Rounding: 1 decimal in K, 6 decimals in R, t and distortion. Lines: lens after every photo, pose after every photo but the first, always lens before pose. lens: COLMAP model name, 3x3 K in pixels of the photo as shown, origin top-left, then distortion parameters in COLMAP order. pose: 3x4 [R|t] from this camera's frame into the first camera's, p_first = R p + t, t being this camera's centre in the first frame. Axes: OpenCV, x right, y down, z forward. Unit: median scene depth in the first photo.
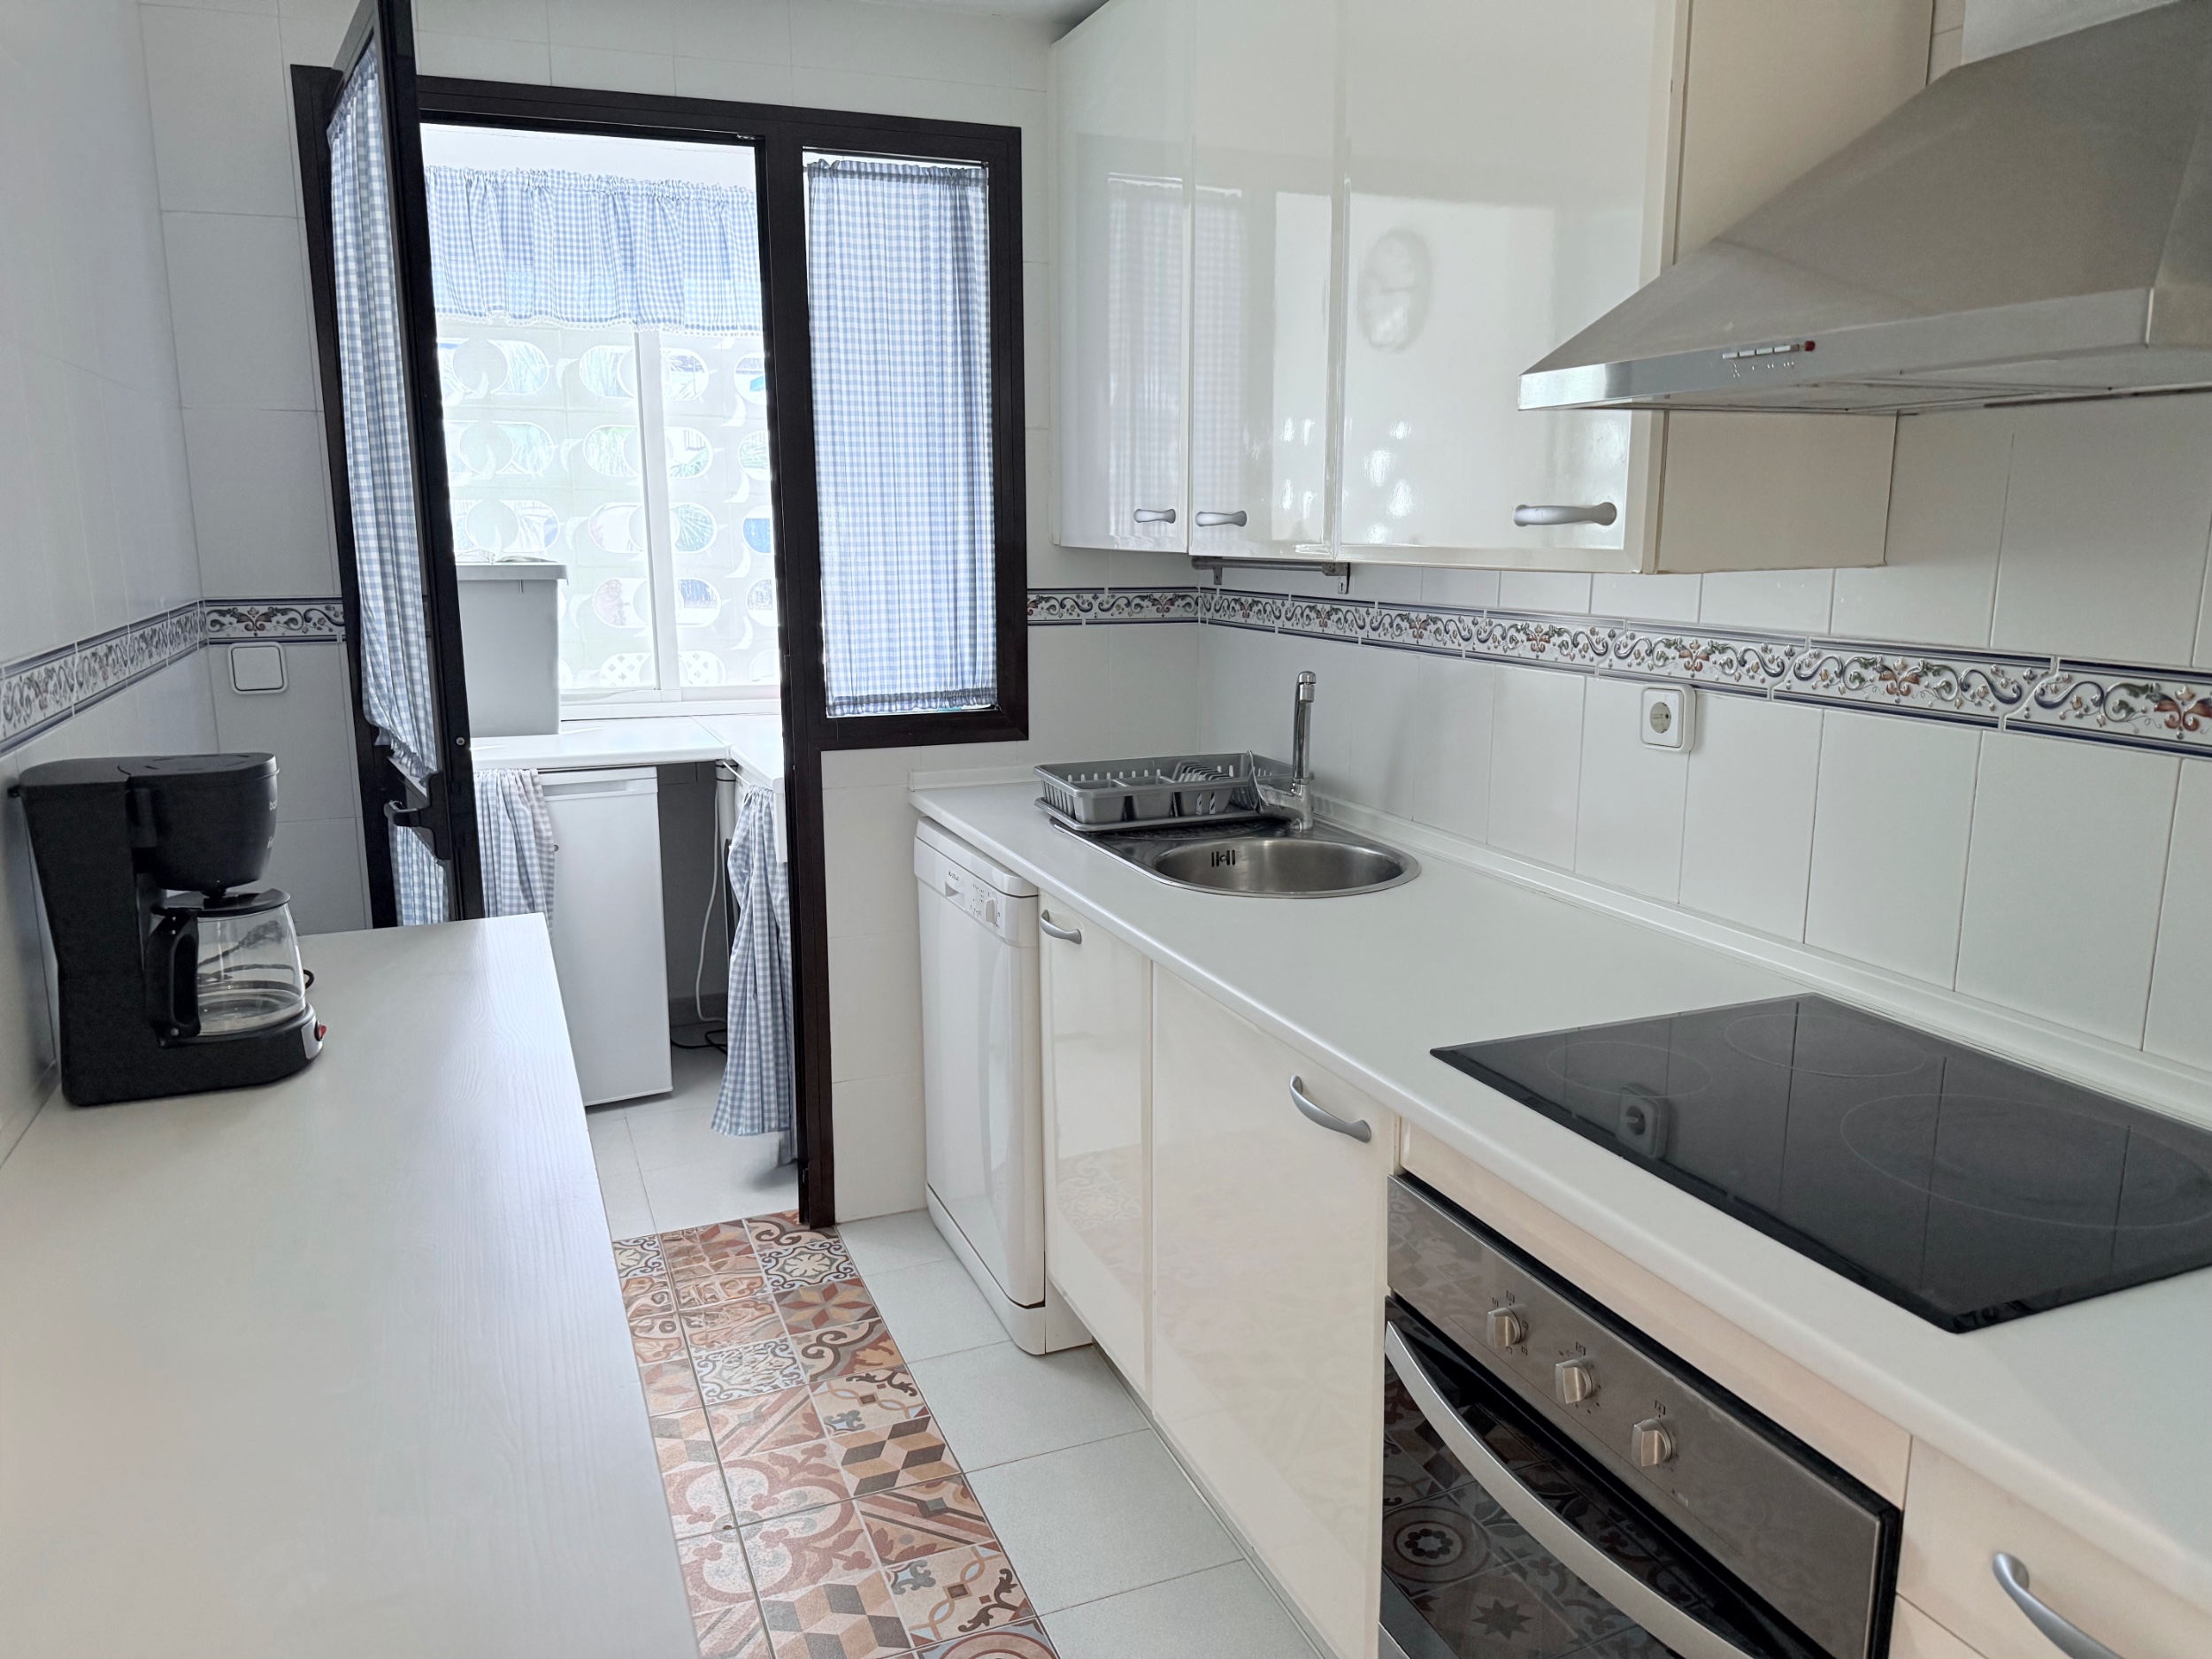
lens RADIAL K [[1561.4, 0, 1094.1], [0, 1561.4, 829.3], [0, 0, 1]] dist [0.072421, -0.034202]
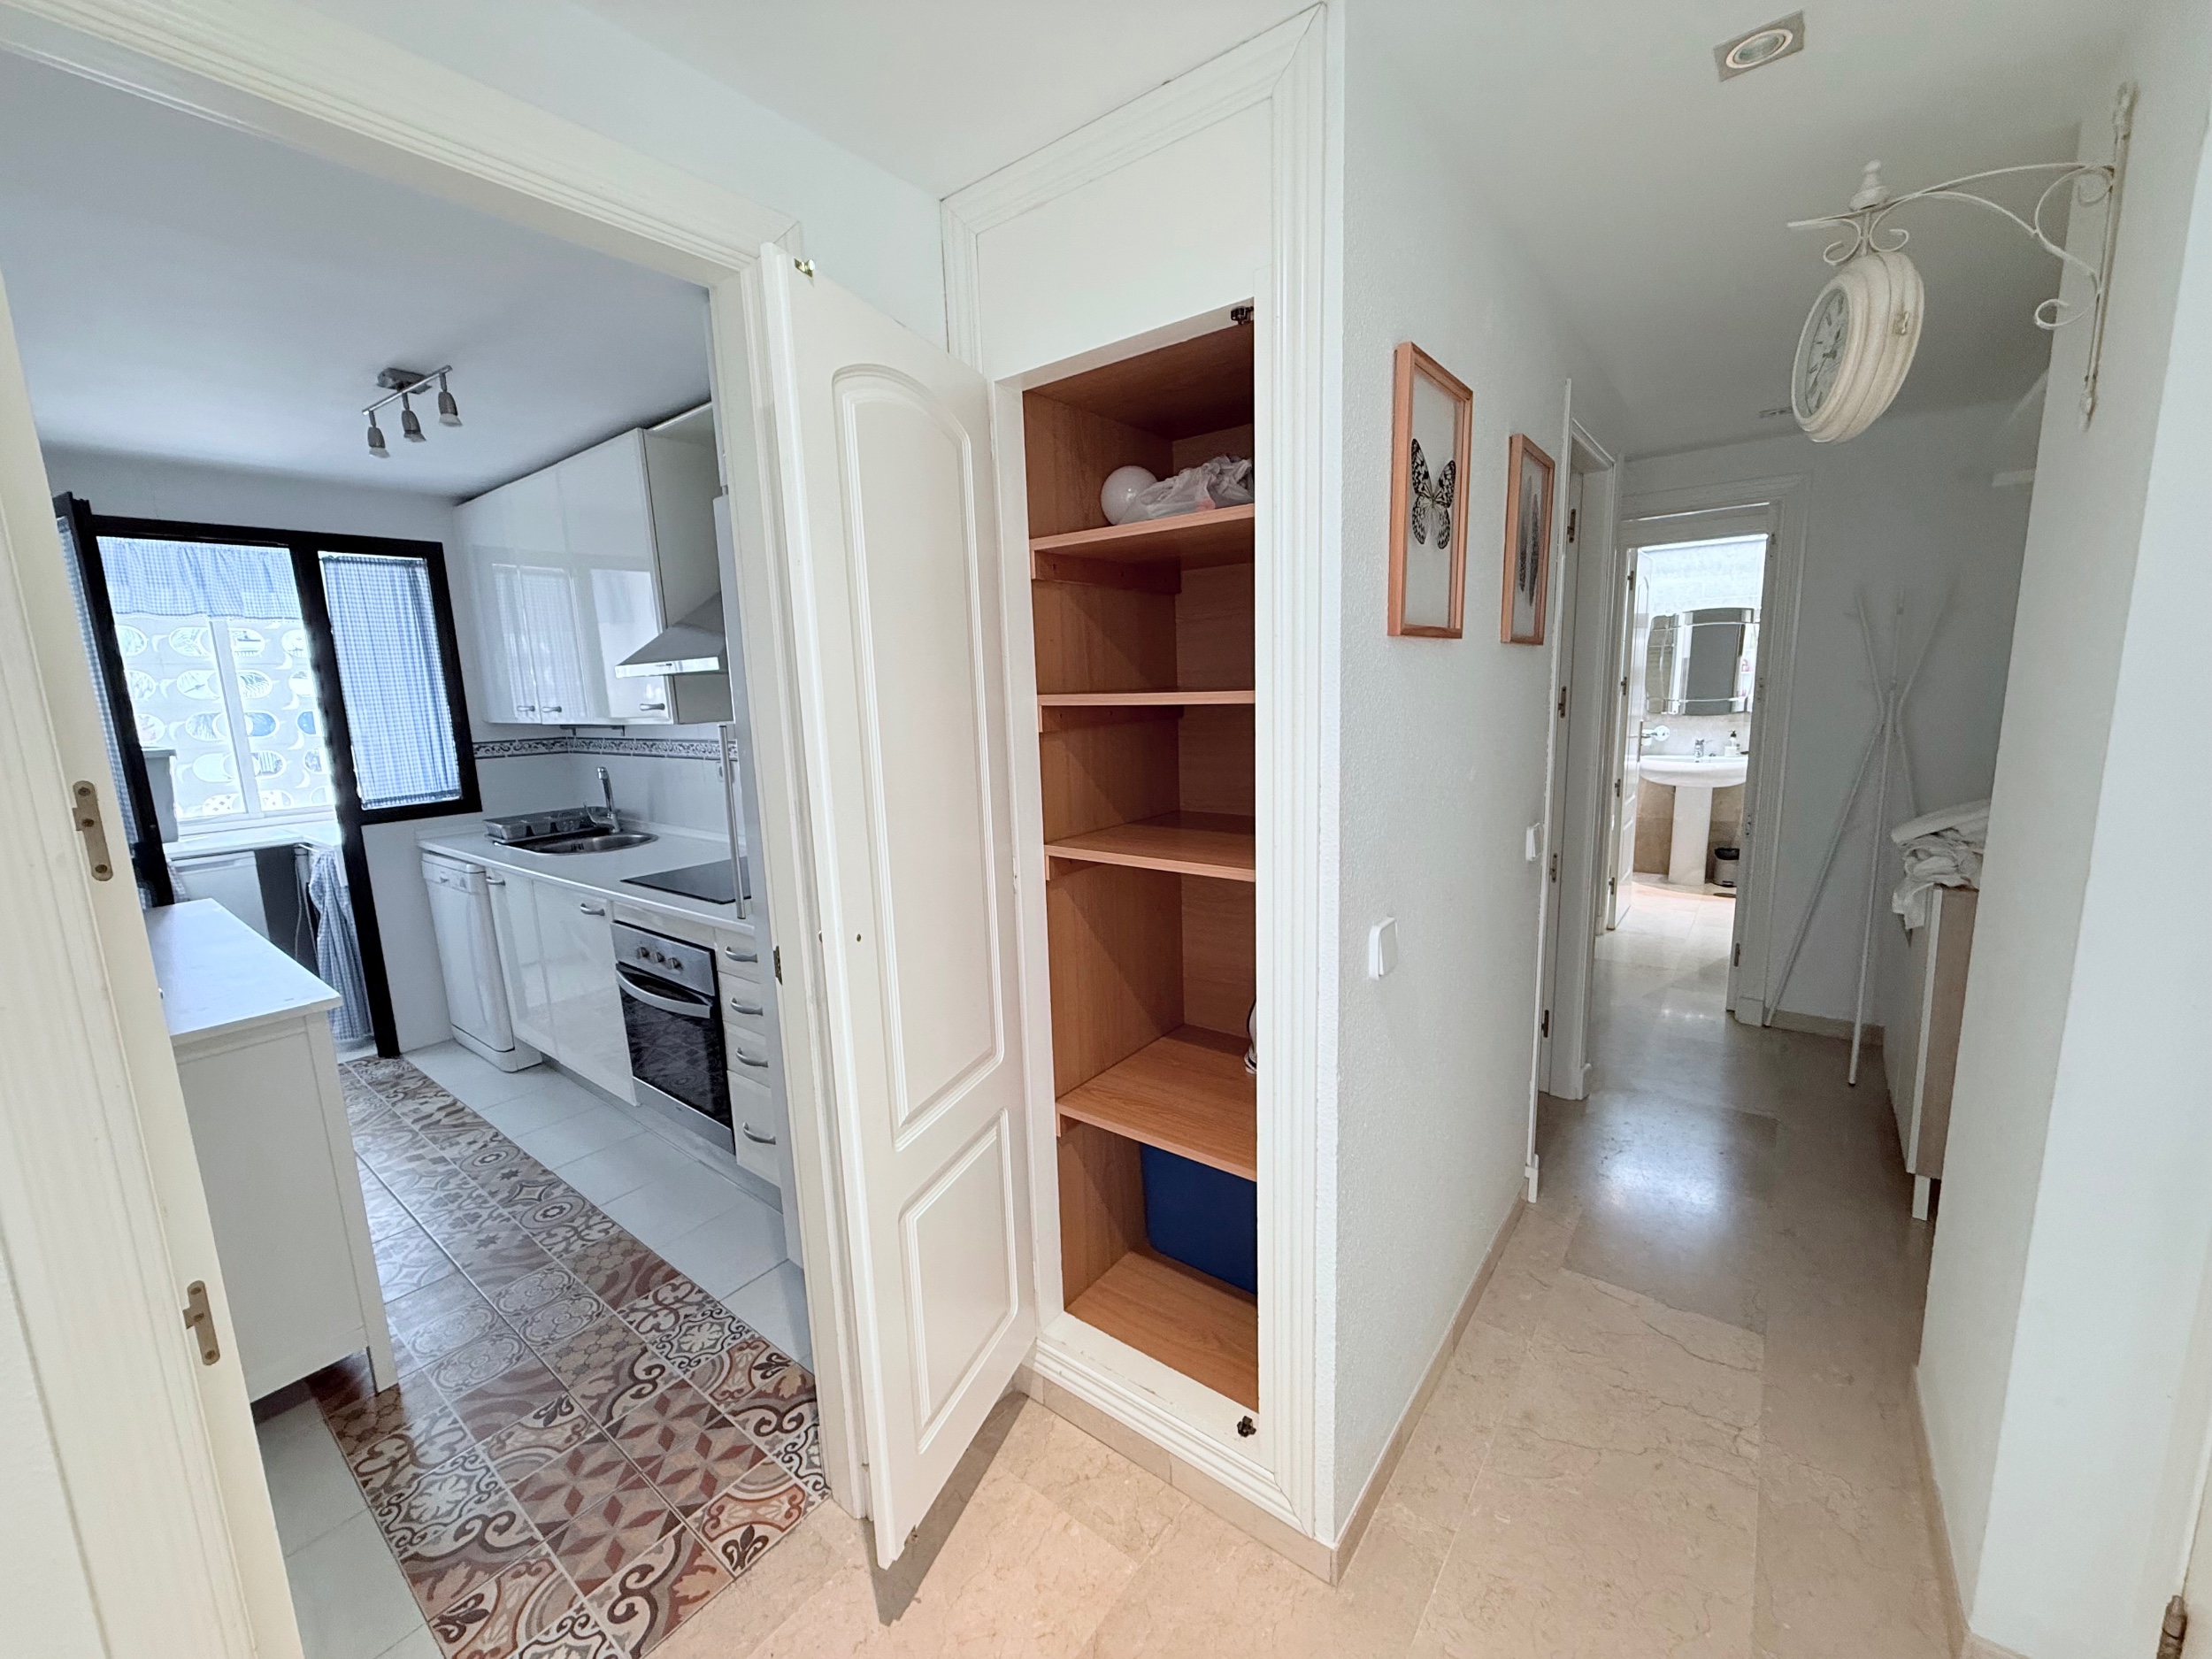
lens RADIAL K [[879.0, 0, 1118.1], [0, 879.0, 824.2], [0, 0, 1]] dist [-0.006214, -0.000447]
pose [[0.855641, -0.110361, 0.505668, 0.108294], [0.133508, 0.991001, -0.009626, 0.101069], [-0.500055, 0.075748, 0.862675, -0.558505]]
